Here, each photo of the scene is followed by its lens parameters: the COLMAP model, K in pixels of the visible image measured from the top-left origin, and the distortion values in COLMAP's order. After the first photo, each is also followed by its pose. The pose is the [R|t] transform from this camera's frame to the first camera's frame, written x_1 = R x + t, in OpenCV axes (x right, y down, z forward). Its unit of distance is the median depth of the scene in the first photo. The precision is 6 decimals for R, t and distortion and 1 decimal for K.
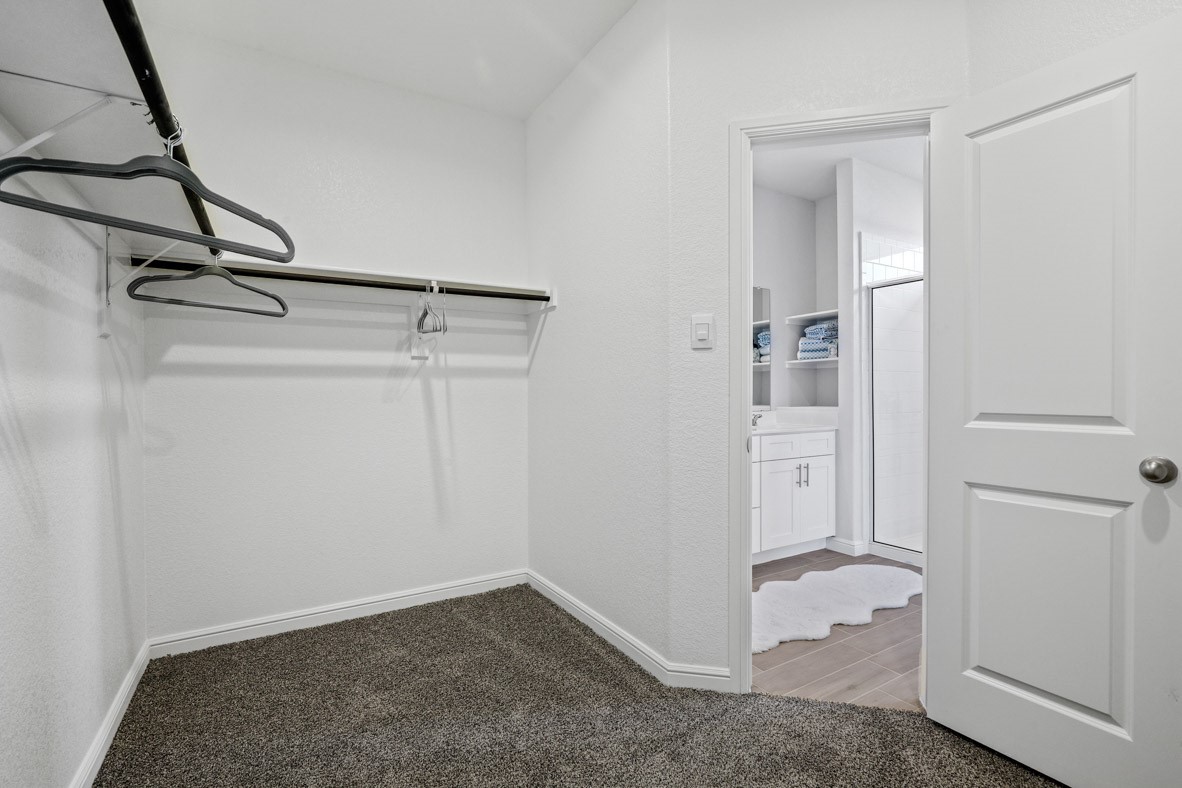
lens RADIAL K [[535.5, 0, 586.1], [0, 535.5, 393.0], [0, 0, 1]] dist [-0.025417, 0.000985]
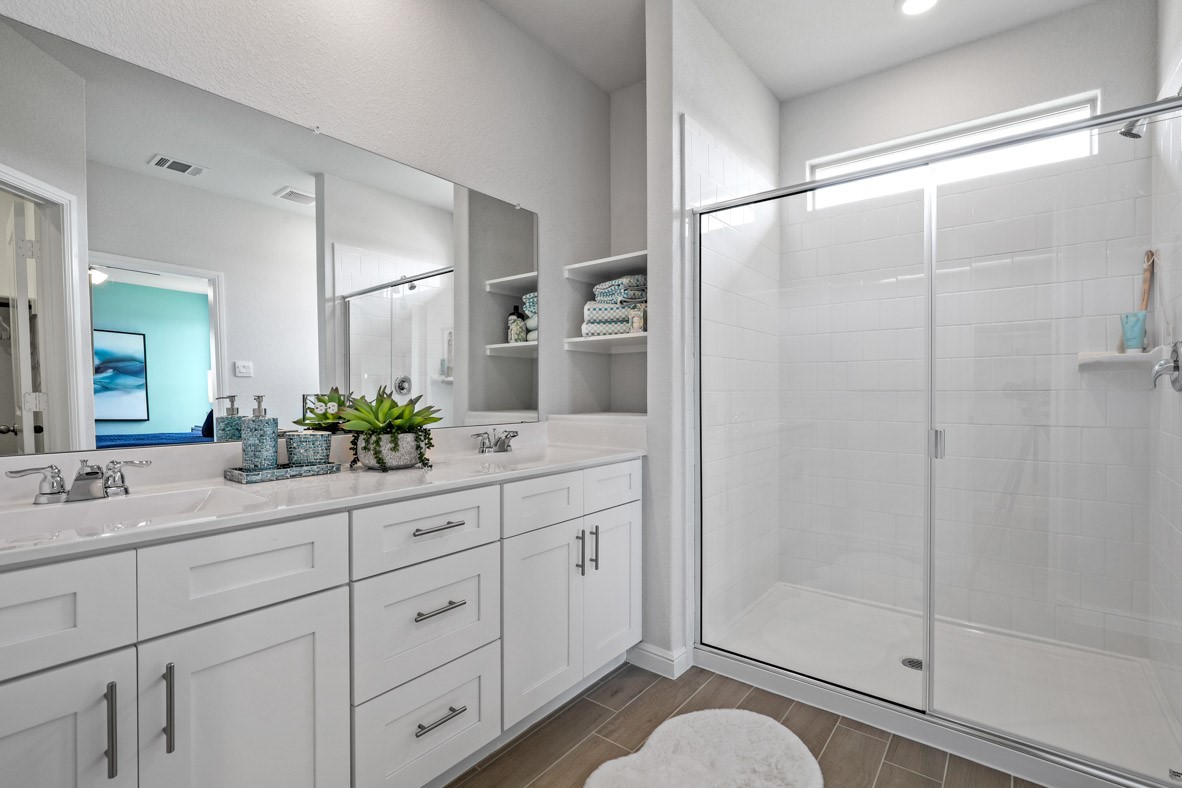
lens RADIAL K [[535.5, 0, 587.9], [0, 535.5, 397.5], [0, 0, 1]] dist [-0.025417, 0.000985]
pose [[0.932607, -0.003015, 0.360881, 0.199492], [-0.000989, 0.999940, 0.010908, -0.000911], [-0.360892, -0.010530, 0.932548, 0.469248]]
